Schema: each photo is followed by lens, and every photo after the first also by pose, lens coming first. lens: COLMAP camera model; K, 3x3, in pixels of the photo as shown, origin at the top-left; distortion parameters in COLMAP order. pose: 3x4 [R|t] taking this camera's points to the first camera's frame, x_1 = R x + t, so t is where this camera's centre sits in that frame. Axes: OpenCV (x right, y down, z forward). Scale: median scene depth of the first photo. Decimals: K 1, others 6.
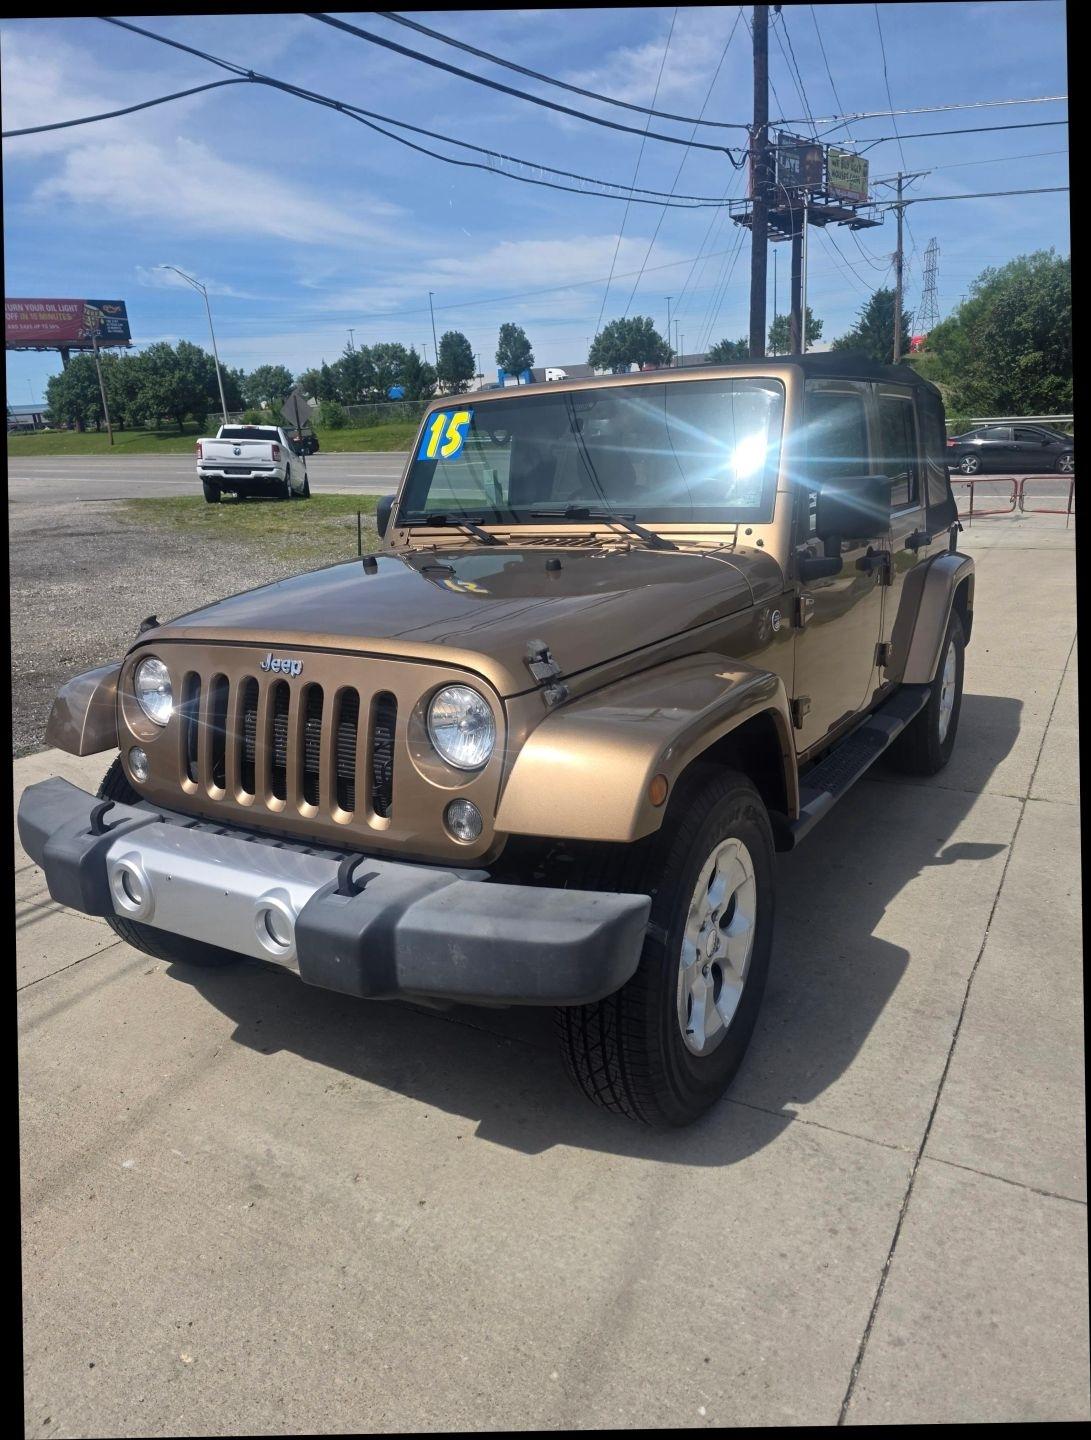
lens RADIAL K [[955.4, 0, 551.3], [0, 955.4, 727.8], [0, 0, 1]] dist [0.057942, -0.060412]
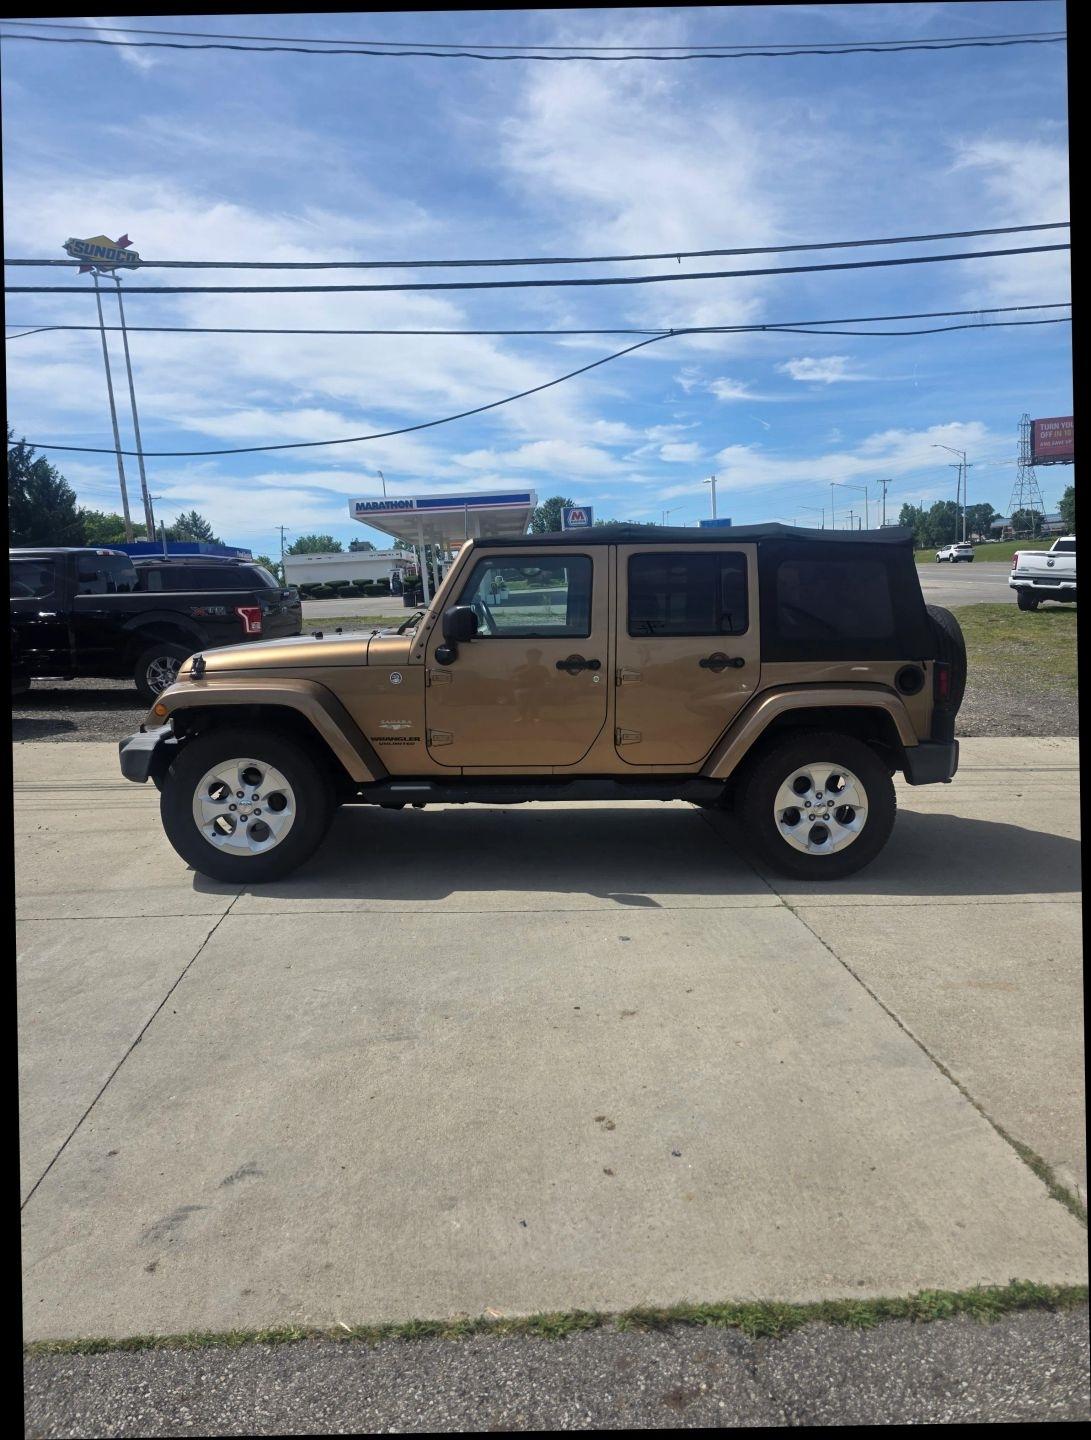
lens RADIAL K [[955.4, 0, 580.9], [0, 955.4, 720.6], [0, 0, 1]] dist [0.057942, -0.060412]
pose [[0.597044, 0.148347, -0.788372, 1.763156], [-0.233817, 0.972263, 0.005878, -0.118706], [0.767377, 0.180825, 0.615170, 0.157524]]
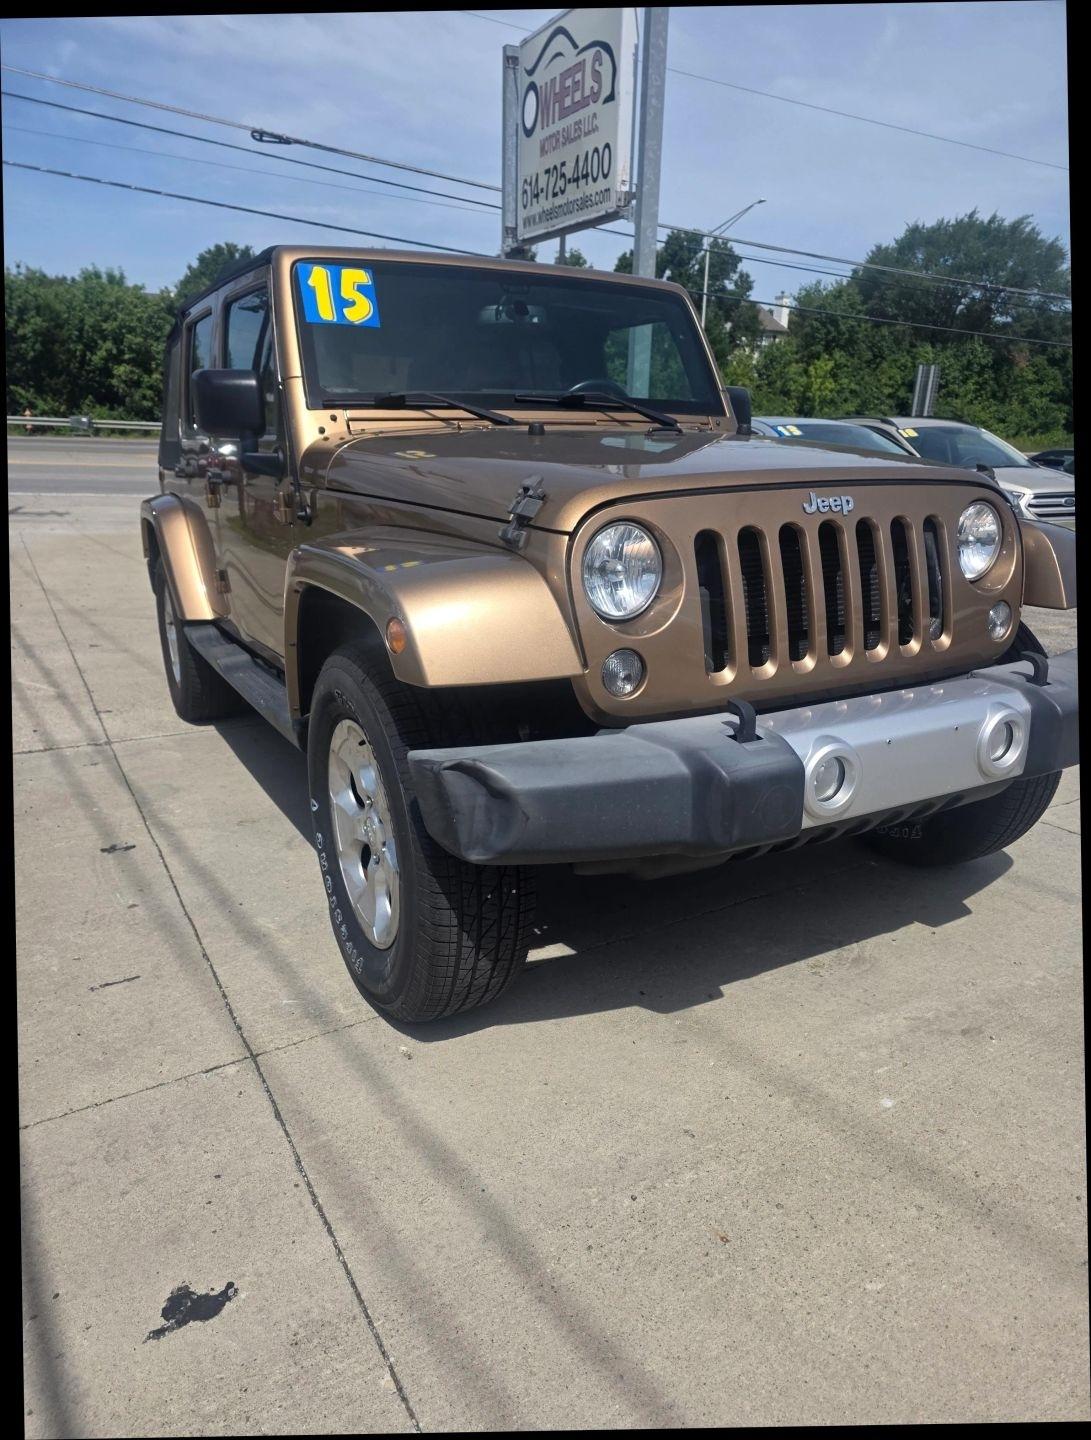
lens RADIAL K [[955.4, 0, 572.8], [0, 955.4, 731.6], [0, 0, 1]] dist [0.057942, -0.060412]
pose [[0.491010, -0.199378, 0.848032, -0.903918], [0.208651, 0.972039, 0.107724, -0.003658], [-0.845798, 0.124049, 0.518881, 0.568579]]
